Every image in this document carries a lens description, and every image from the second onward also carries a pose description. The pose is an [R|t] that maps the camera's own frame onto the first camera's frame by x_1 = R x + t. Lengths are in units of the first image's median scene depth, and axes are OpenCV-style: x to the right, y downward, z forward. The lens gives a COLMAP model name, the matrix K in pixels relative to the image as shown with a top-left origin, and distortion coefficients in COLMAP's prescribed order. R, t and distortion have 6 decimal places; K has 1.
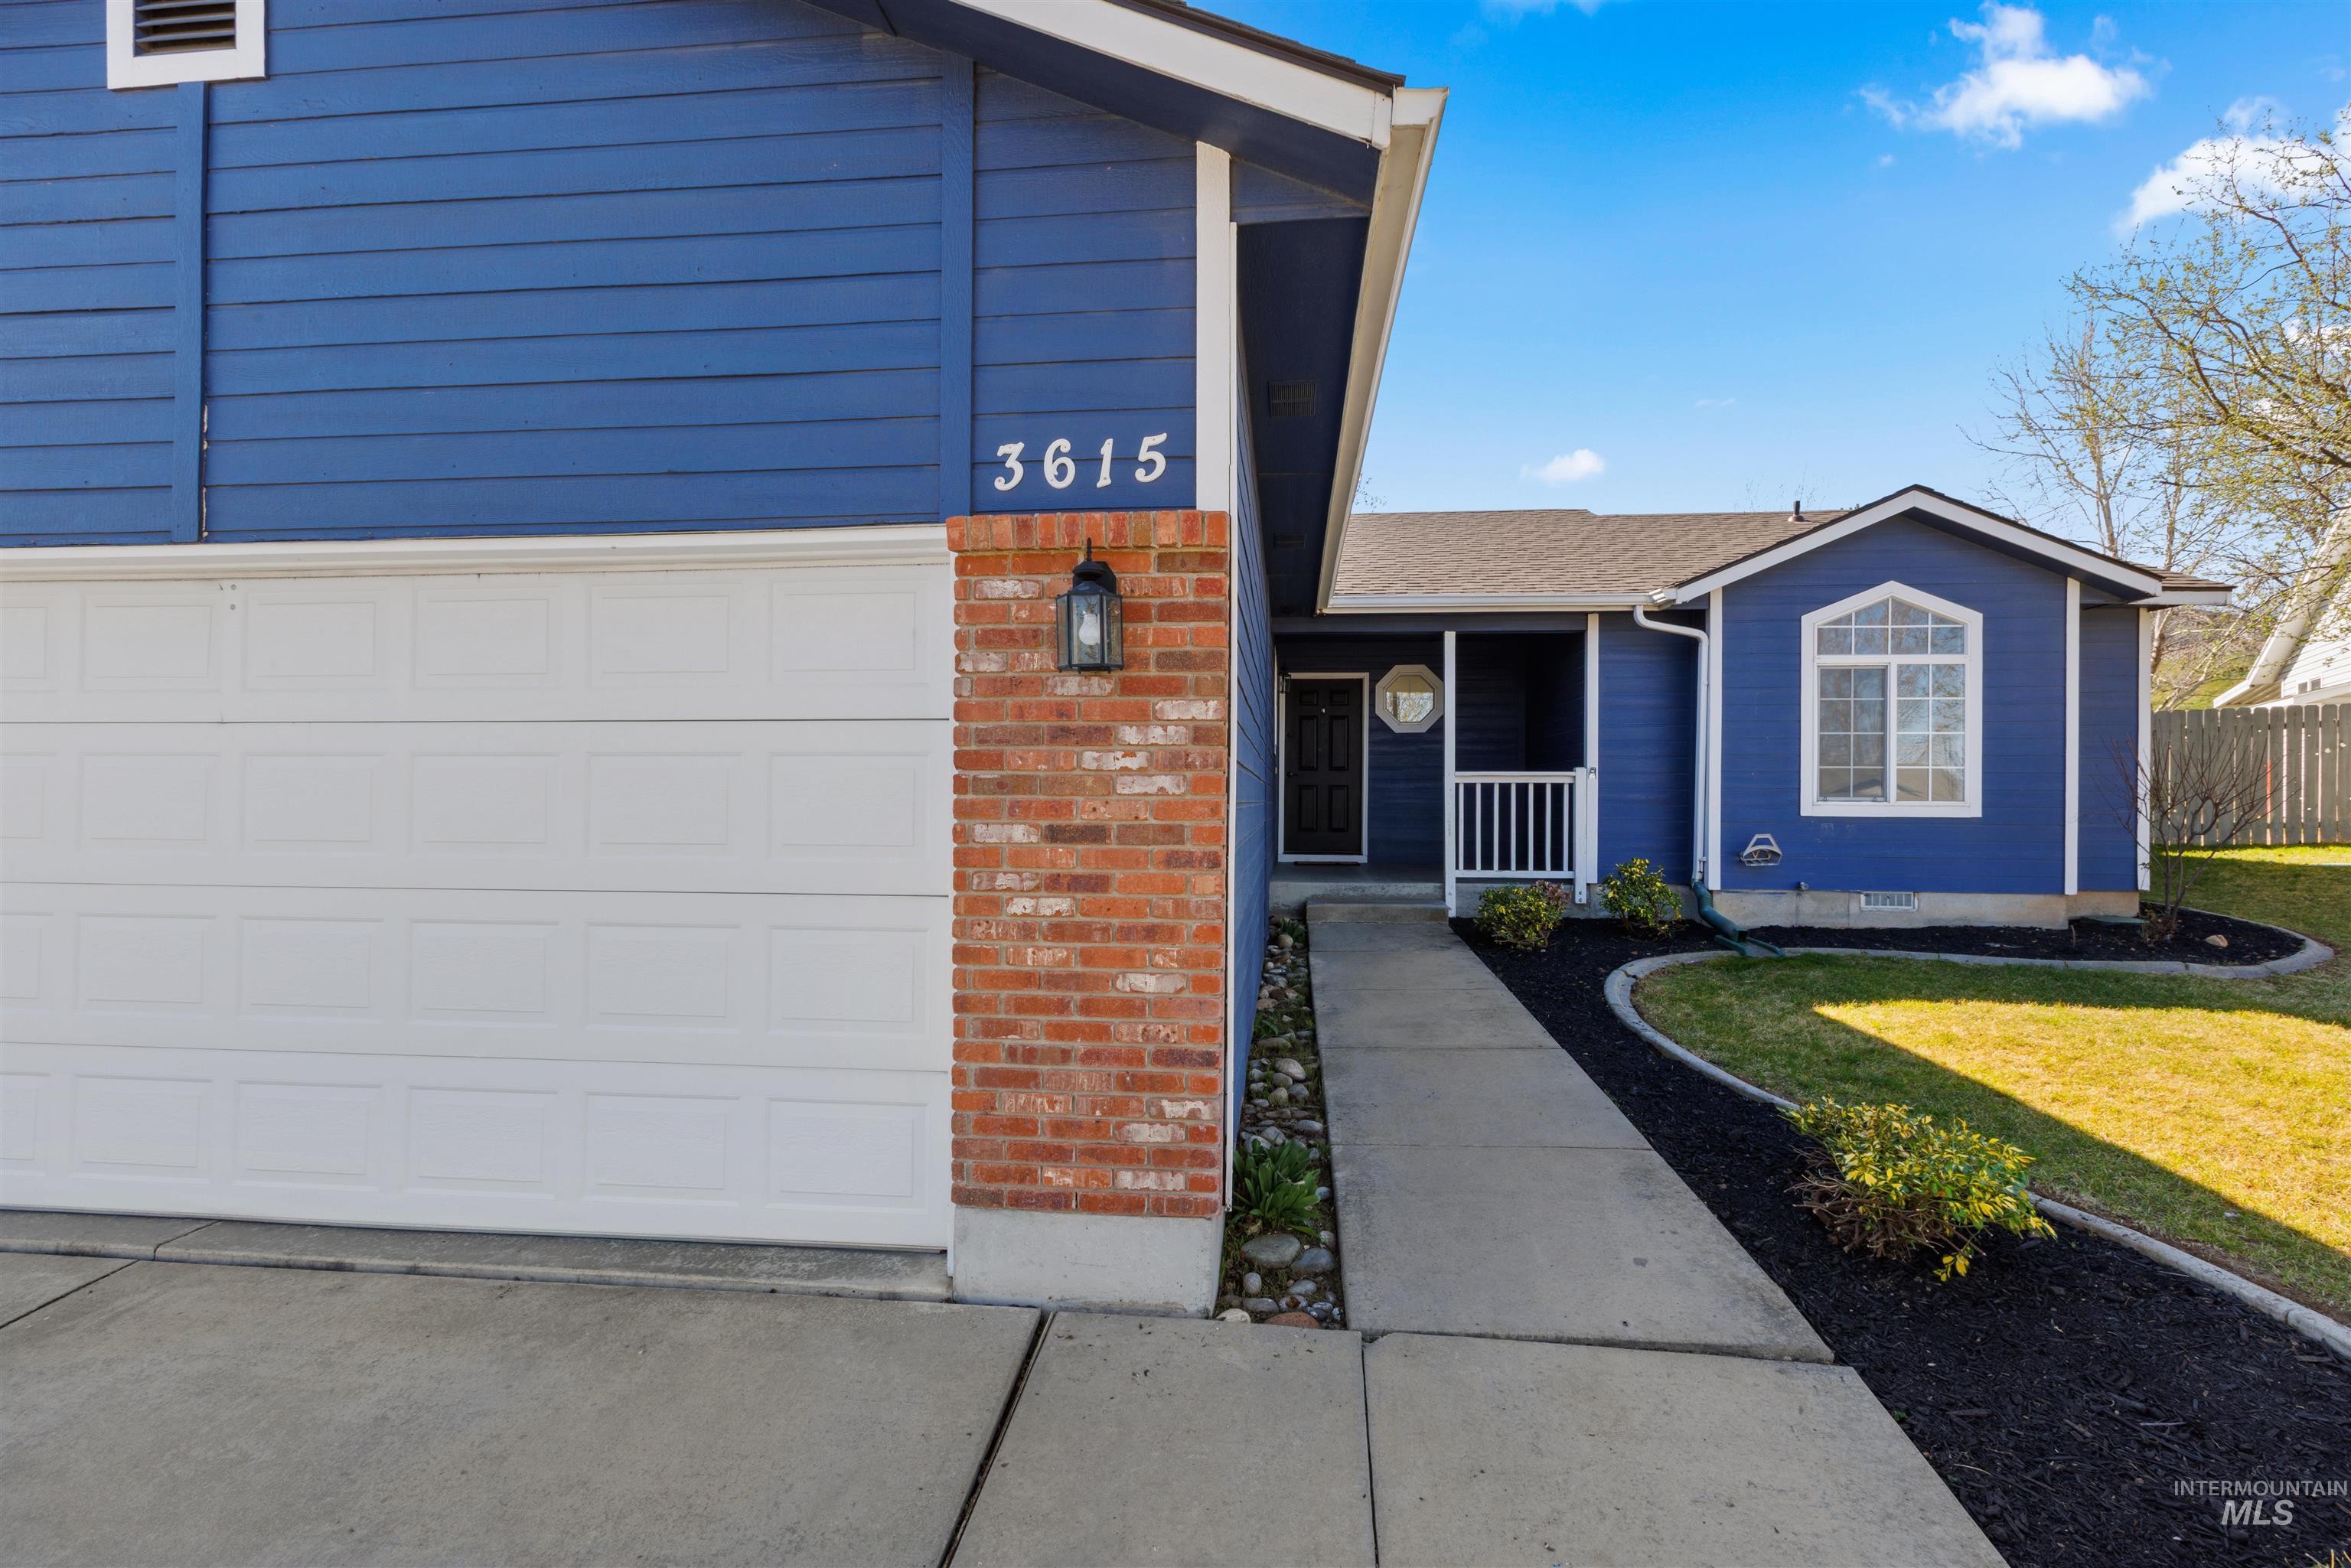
lens RADIAL K [[1052.7, 0, 1149.9], [0, 1052.7, 790.2], [0, 0, 1]] dist [-0.013046, 0.000319]
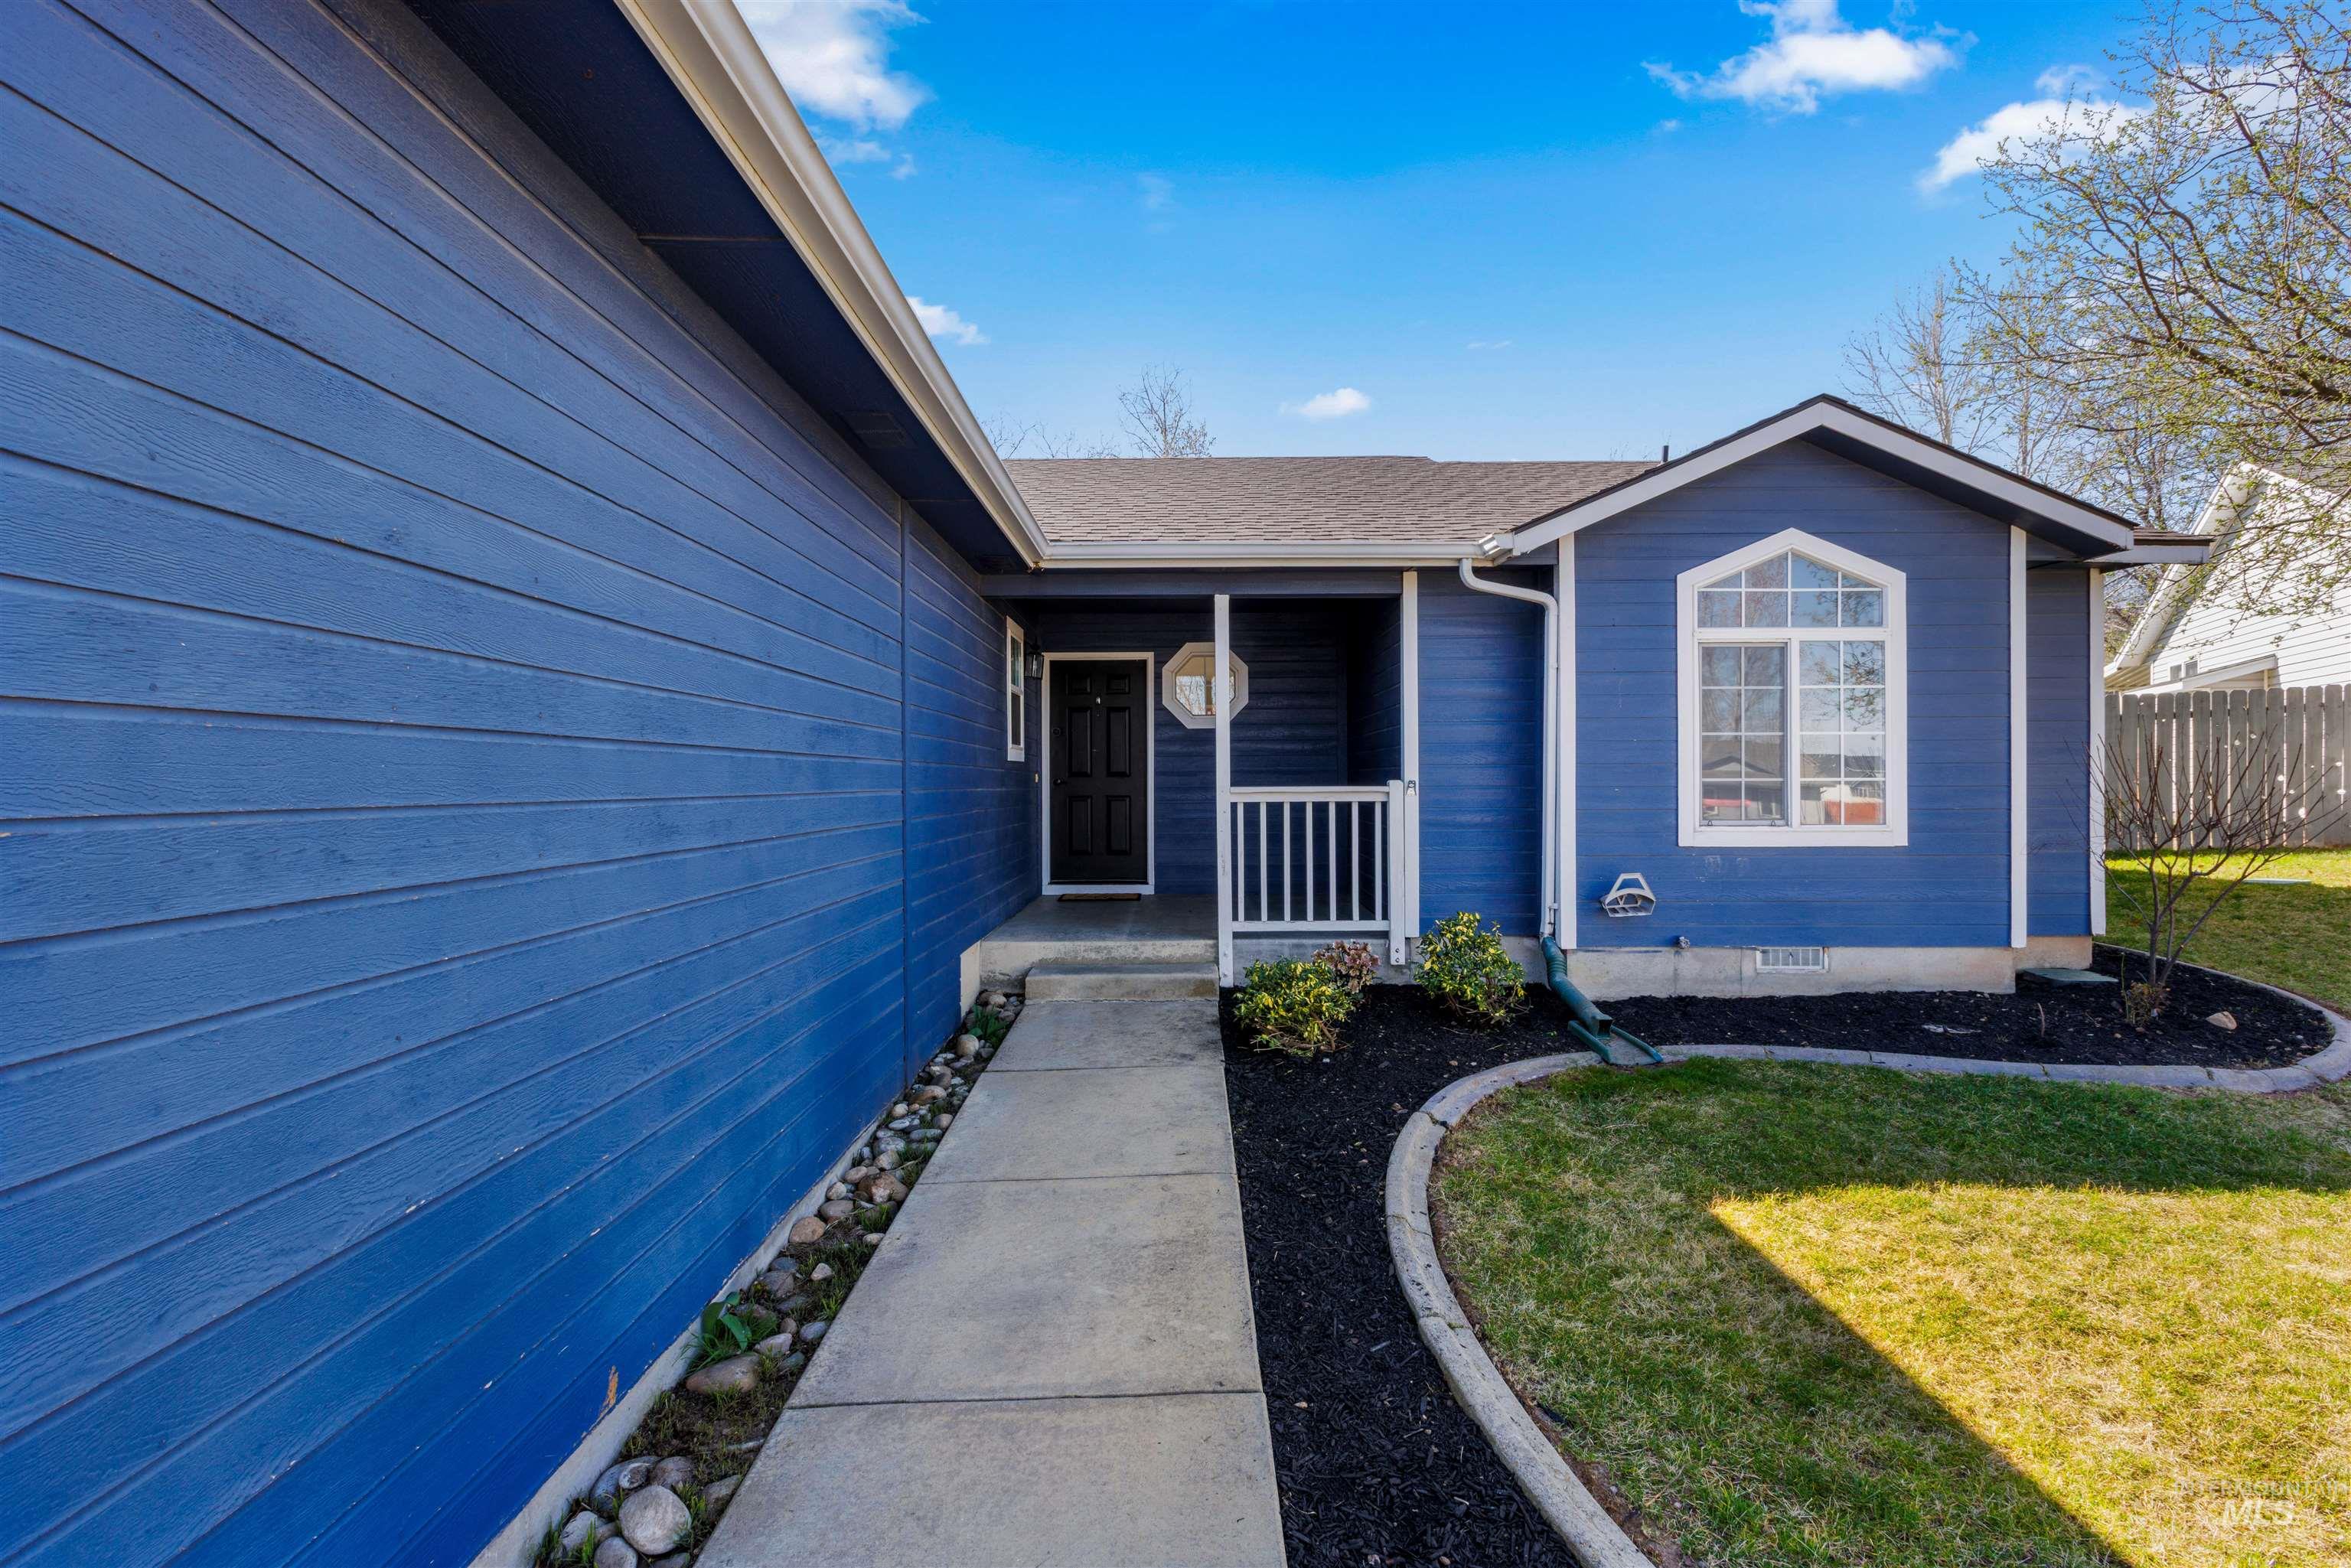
lens RADIAL K [[1052.7, 0, 1174.4], [0, 1052.7, 773.5], [0, 0, 1]] dist [-0.013046, 0.000319]
pose [[0.992696, -0.011037, 0.120134, 0.184131], [0.010948, 0.999939, 0.001397, -0.031847], [-0.120142, -0.000072, 0.992757, 0.315268]]
